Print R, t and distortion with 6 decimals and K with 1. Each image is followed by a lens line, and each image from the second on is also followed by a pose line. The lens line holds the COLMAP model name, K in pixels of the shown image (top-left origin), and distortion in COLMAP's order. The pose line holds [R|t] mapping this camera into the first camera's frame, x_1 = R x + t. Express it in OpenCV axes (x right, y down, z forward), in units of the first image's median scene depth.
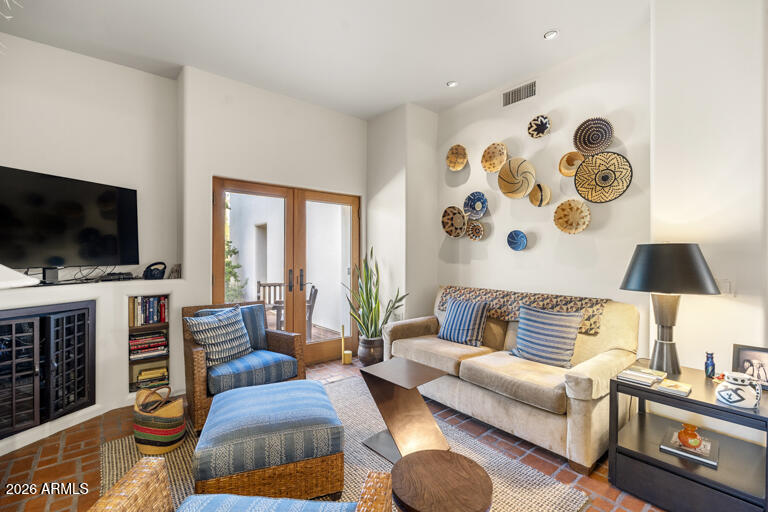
lens RADIAL K [[336.8, 0, 380.4], [0, 336.8, 257.7], [0, 0, 1]] dist [-0.000869, 0.000007]
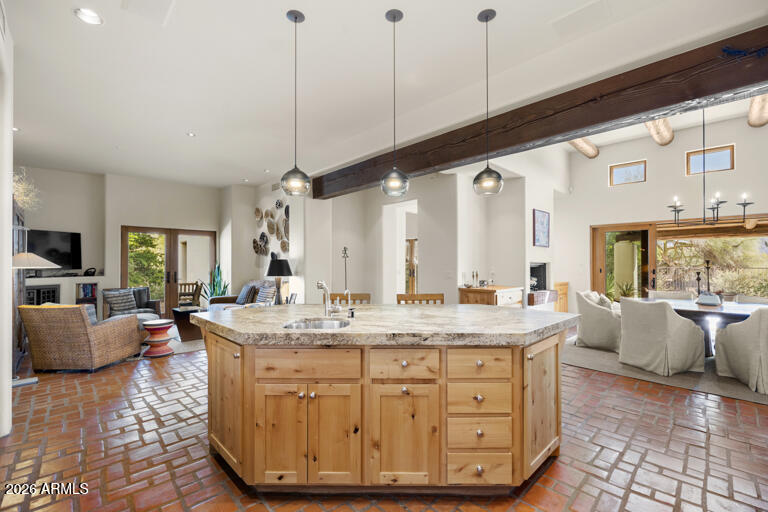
lens RADIAL K [[336.8, 0, 387.5], [0, 336.8, 262.3], [0, 0, 1]] dist [-0.000869, 0.000007]
pose [[0.995790, -0.003714, 0.091590, 0.962853], [0.004199, 0.999978, -0.005102, -0.003452], [-0.091569, 0.005465, 0.995784, -1.228657]]
